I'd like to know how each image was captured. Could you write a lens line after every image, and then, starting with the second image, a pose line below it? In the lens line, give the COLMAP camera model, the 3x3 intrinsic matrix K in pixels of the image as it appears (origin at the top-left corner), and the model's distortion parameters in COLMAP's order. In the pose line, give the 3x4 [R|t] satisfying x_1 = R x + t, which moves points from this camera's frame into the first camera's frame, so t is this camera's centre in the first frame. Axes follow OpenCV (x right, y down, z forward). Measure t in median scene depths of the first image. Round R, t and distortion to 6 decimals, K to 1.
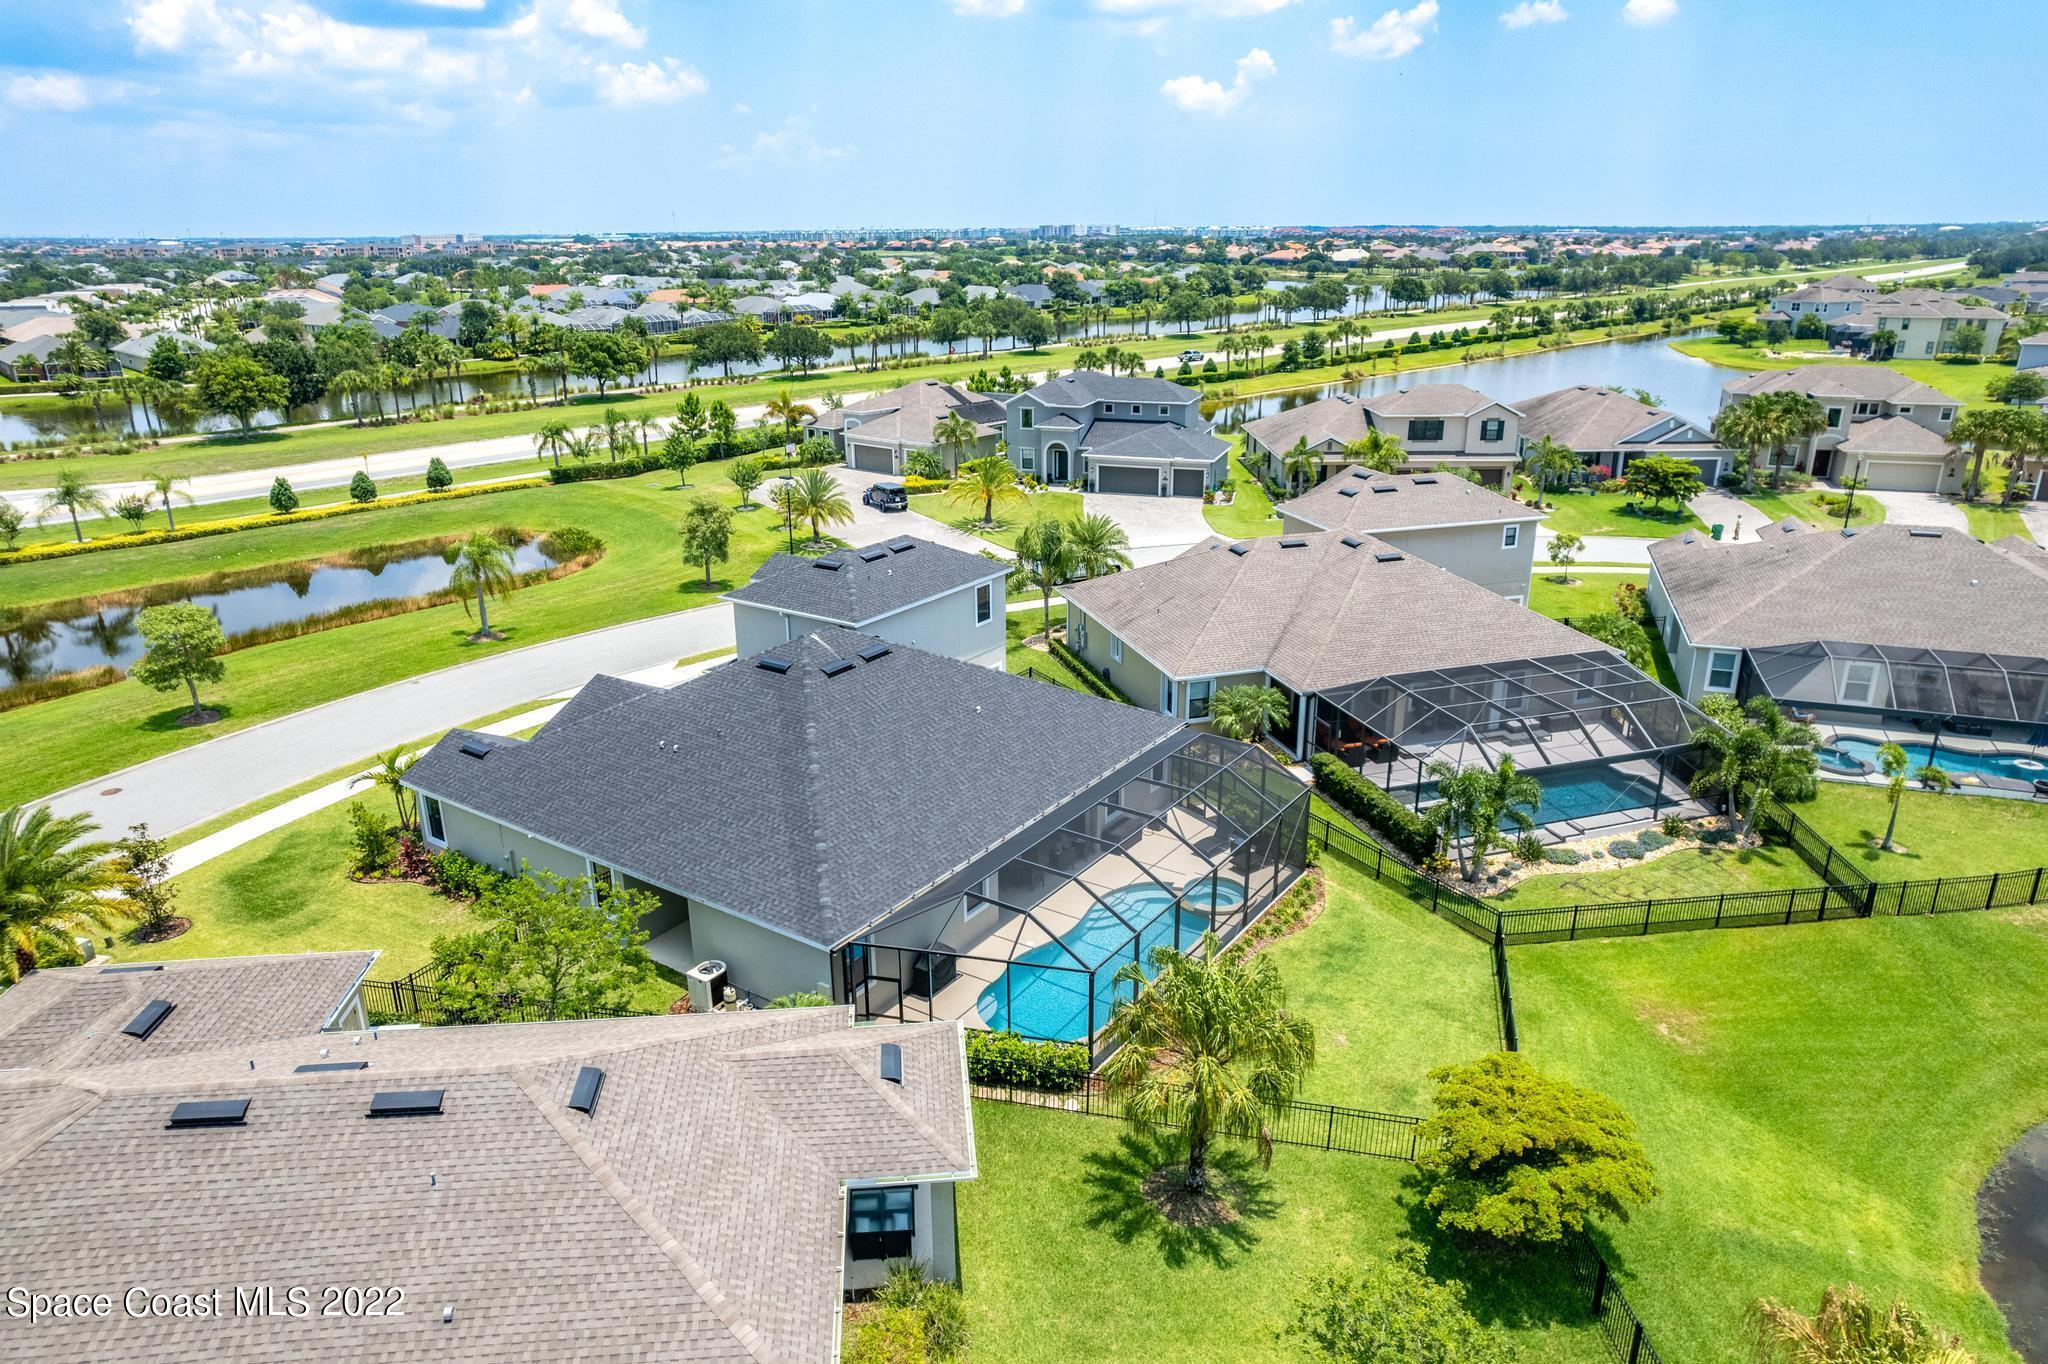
lens RADIAL K [[1314.8, 0, 1027.3], [0, 1314.8, 684.8], [0, 0, 1]] dist [-0.076676, 0.077458]
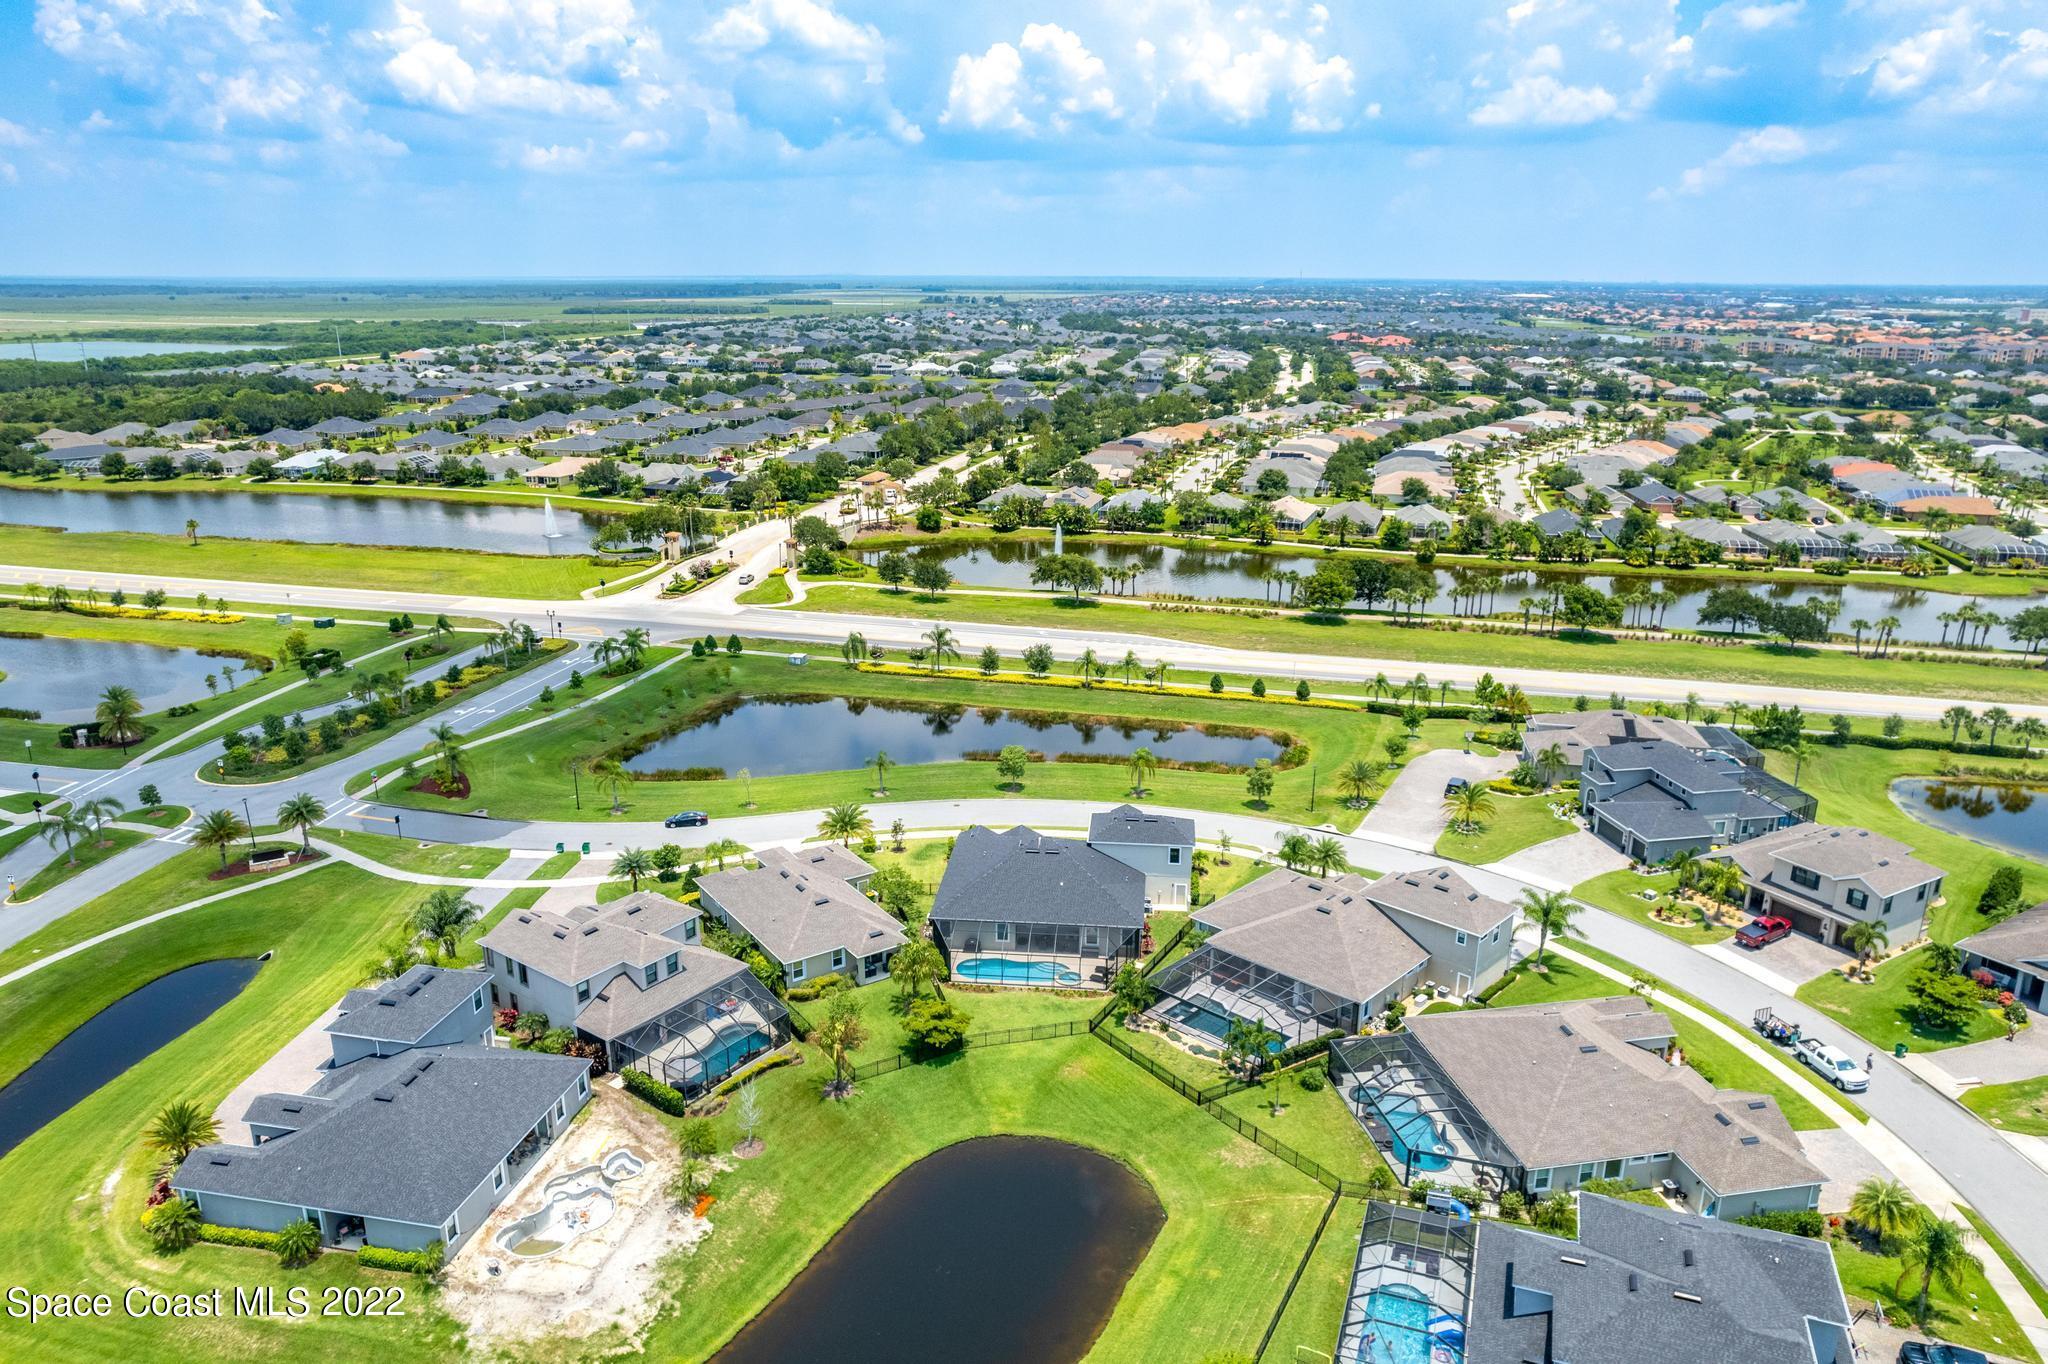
lens RADIAL K [[1313.2, 0, 1024.0], [0, 1313.2, 682.0], [0, 0, 1]] dist [-0.056076, 0.064144]
pose [[0.491025, 0.251717, -0.833986, 0.946285], [-0.296575, 0.948460, 0.111655, -0.299541], [0.819108, 0.192514, 0.540371, -0.286529]]
